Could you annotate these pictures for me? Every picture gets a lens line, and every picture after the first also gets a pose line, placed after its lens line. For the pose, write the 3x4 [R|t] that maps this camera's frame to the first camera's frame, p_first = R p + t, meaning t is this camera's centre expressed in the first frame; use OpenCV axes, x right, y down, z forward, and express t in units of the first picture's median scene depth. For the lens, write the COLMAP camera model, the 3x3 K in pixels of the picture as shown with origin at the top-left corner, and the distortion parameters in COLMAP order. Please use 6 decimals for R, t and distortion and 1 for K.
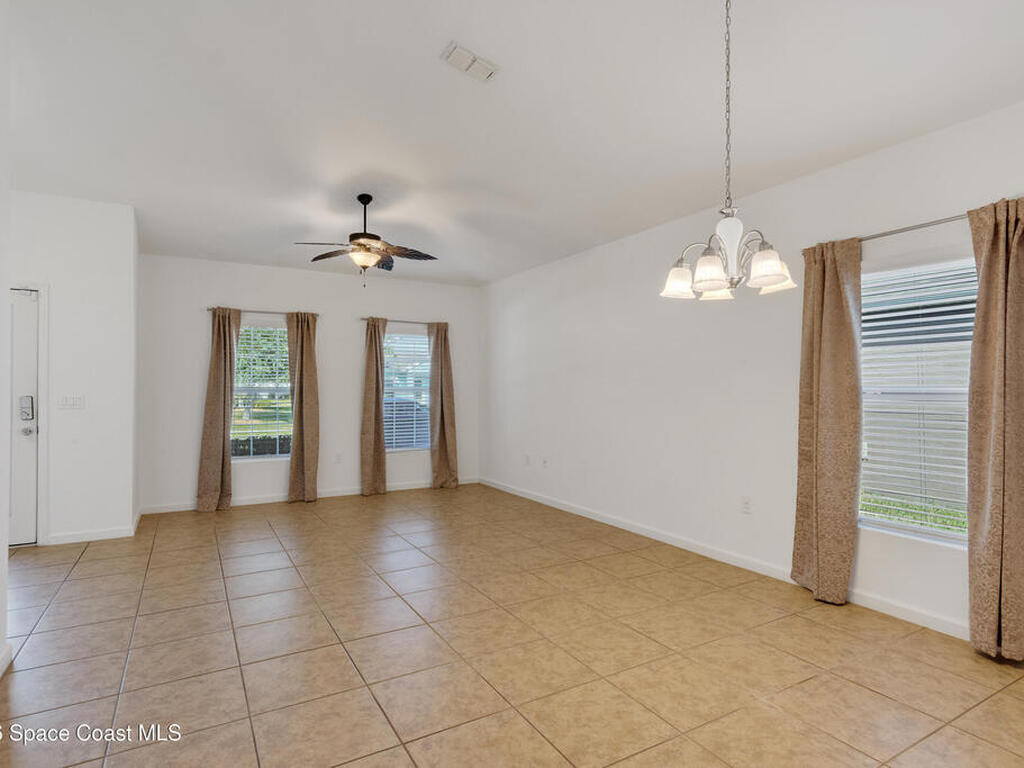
lens RADIAL K [[552.1, 0, 518.6], [0, 552.1, 384.6], [0, 0, 1]] dist [-0.002233, -0.000511]
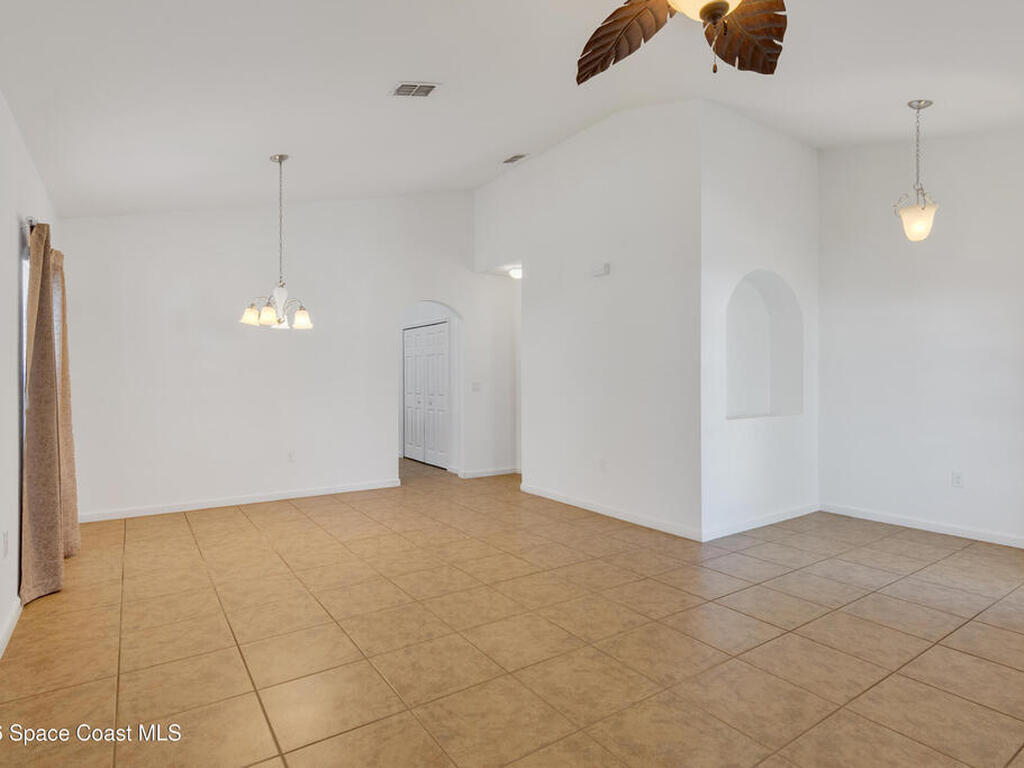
lens RADIAL K [[552.1, 0, 494.3], [0, 552.1, 388.0], [0, 0, 1]] dist [-0.002233, -0.000511]
pose [[-0.999578, 0.001257, -0.029030, -0.151612], [0.001034, 0.999970, 0.007700, 0.017105], [0.029039, 0.007667, -0.999549, 1.491272]]
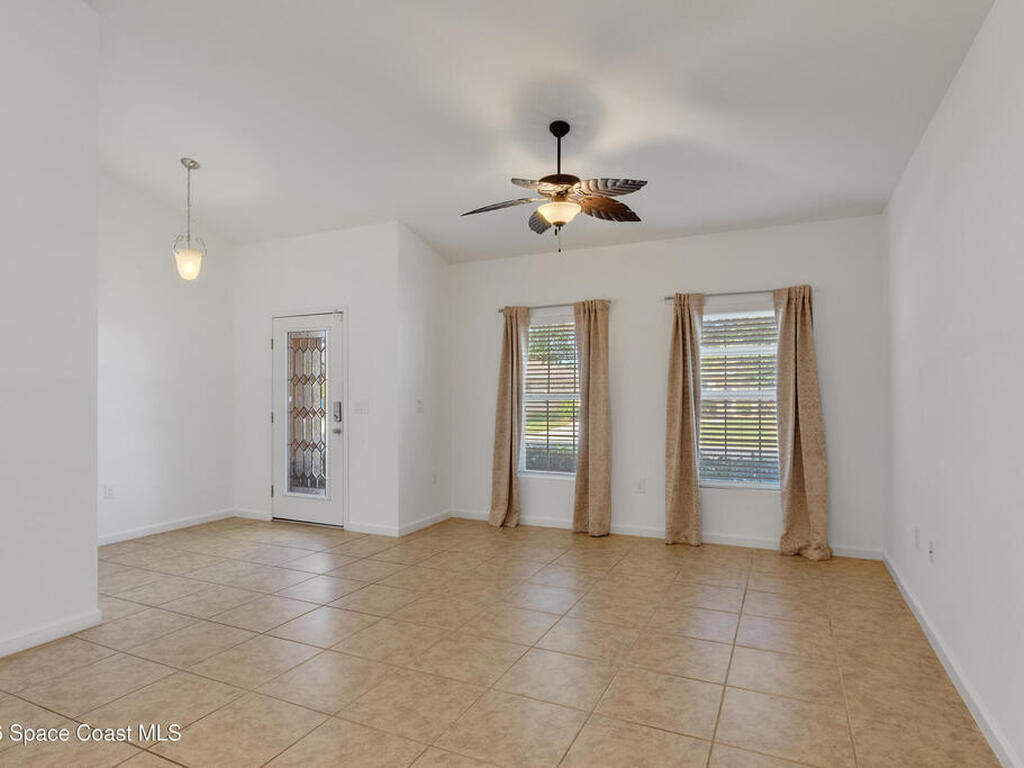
lens RADIAL K [[583.5, 0, 519.0], [0, 583.5, 388.1], [0, 0, 1]] dist [0.002670, -0.004159]
pose [[0.555156, -0.012466, -0.831653, 0.357277], [0.009582, 0.999917, -0.008592, 0.005942], [0.831691, -0.003199, 0.555229, 0.603041]]
